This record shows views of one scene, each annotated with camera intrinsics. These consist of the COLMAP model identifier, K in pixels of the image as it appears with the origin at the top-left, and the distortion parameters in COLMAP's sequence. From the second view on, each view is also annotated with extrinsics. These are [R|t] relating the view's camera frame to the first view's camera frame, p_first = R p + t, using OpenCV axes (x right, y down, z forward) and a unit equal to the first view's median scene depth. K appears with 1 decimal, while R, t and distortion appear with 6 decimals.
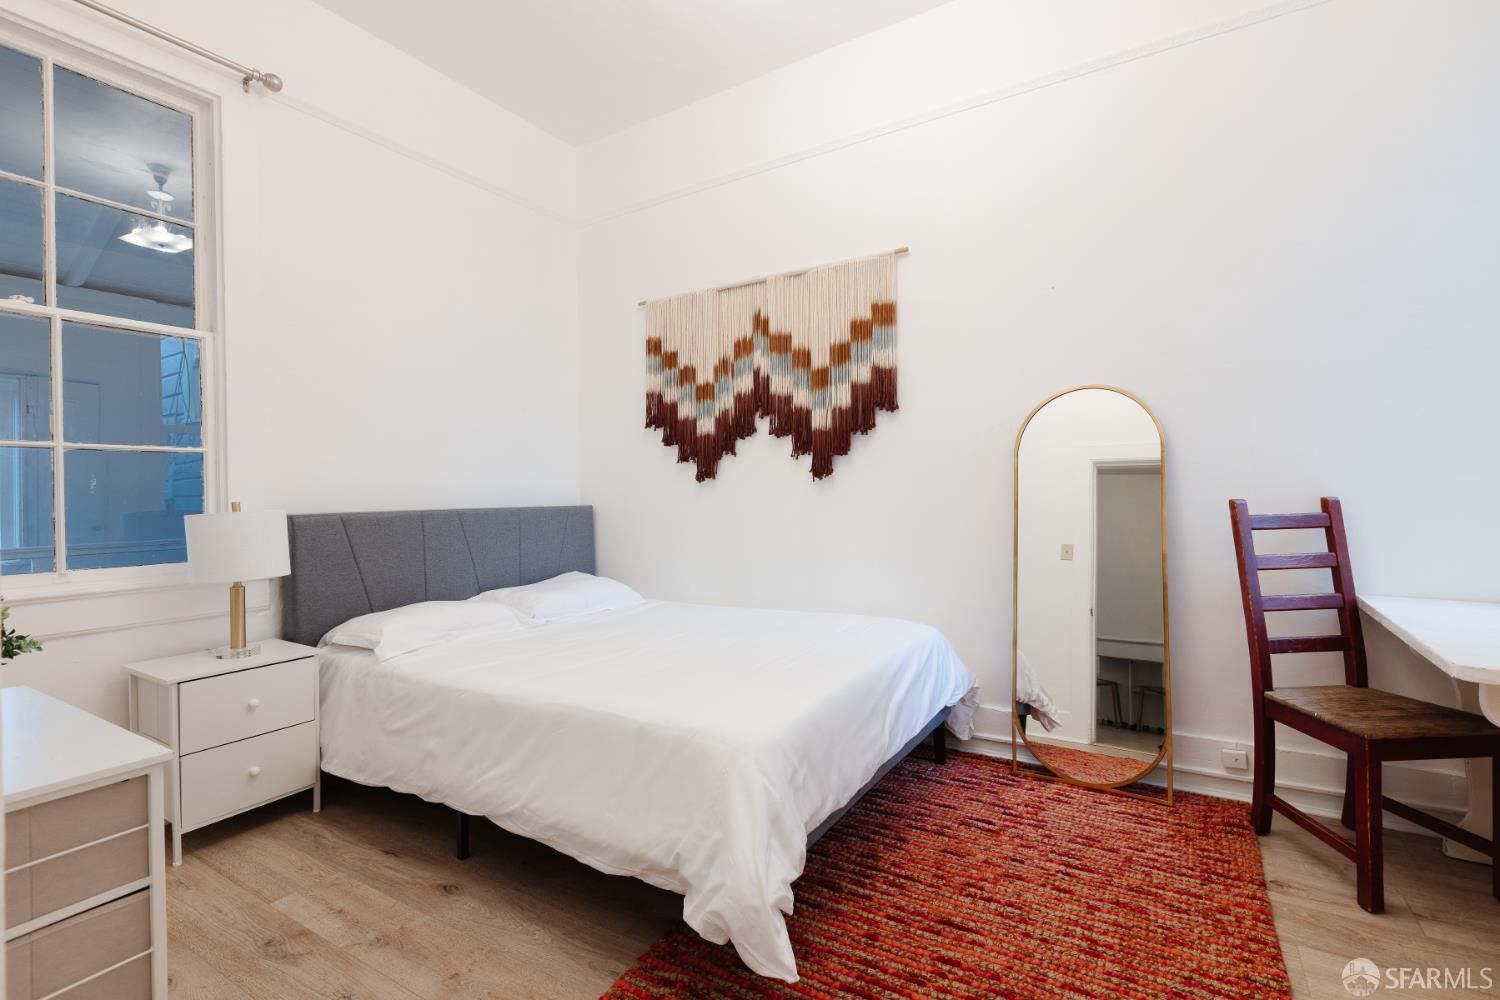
lens RADIAL K [[674.9, 0, 752.3], [0, 674.9, 501.8], [0, 0, 1]] dist [0.001535, -0.000185]
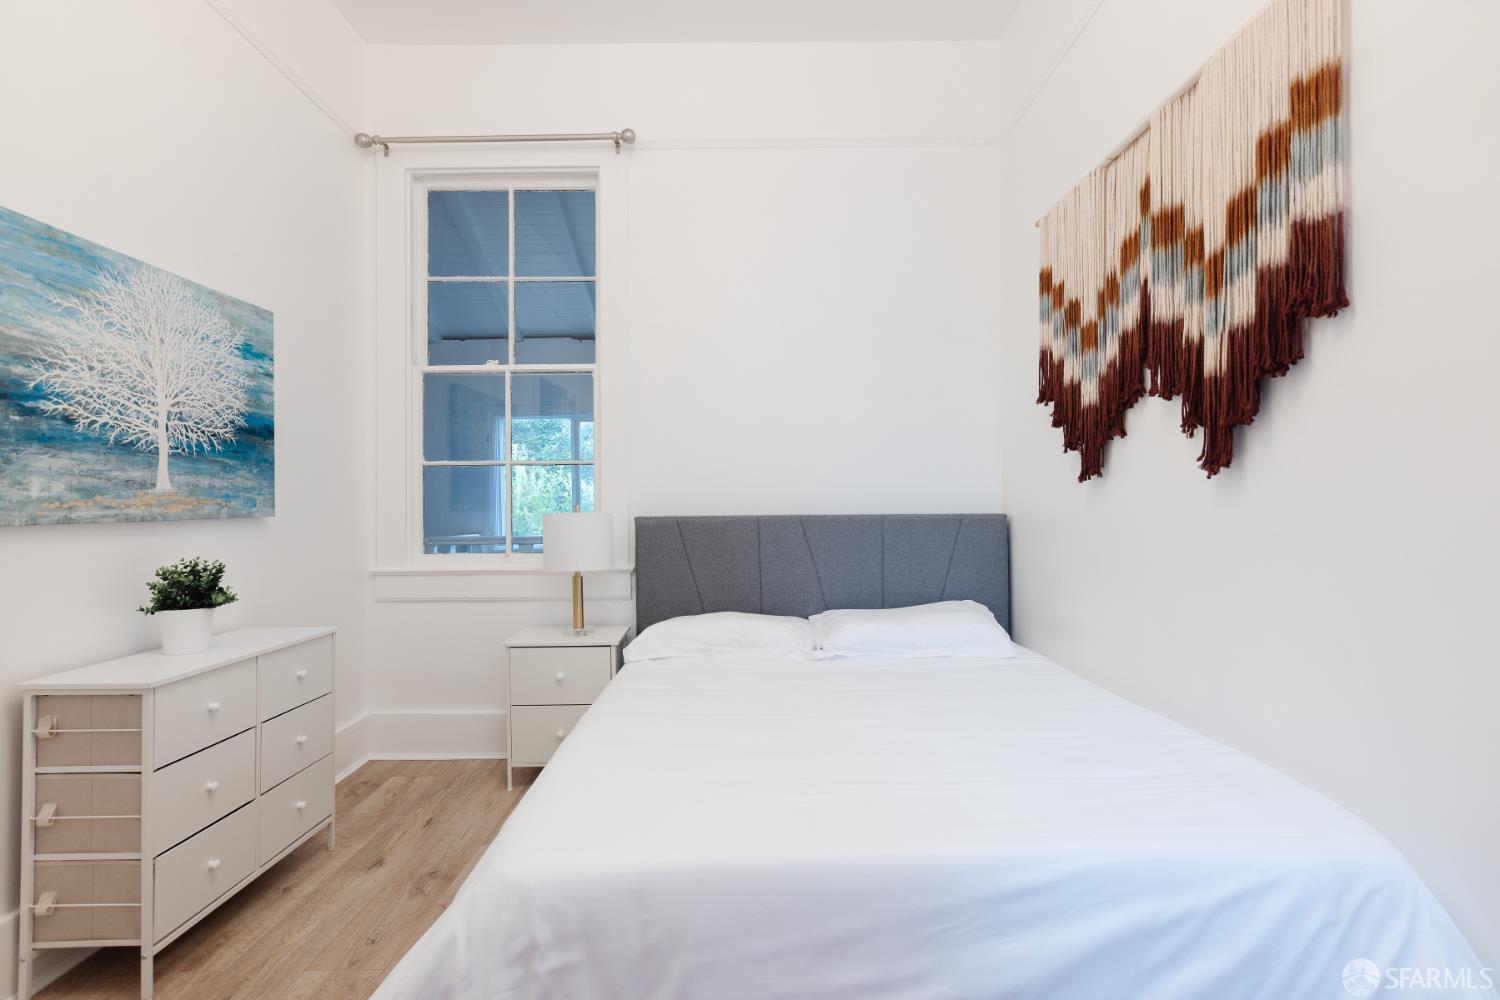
lens RADIAL K [[757.9, 0, 754.6], [0, 757.9, 498.9], [0, 0, 1]] dist [0.003139, 0.000737]
pose [[0.541039, 0.006994, -0.840968, 0.573272], [-0.011136, 0.999937, 0.001152, -0.017100], [0.840924, 0.008742, 0.541083, 0.586510]]
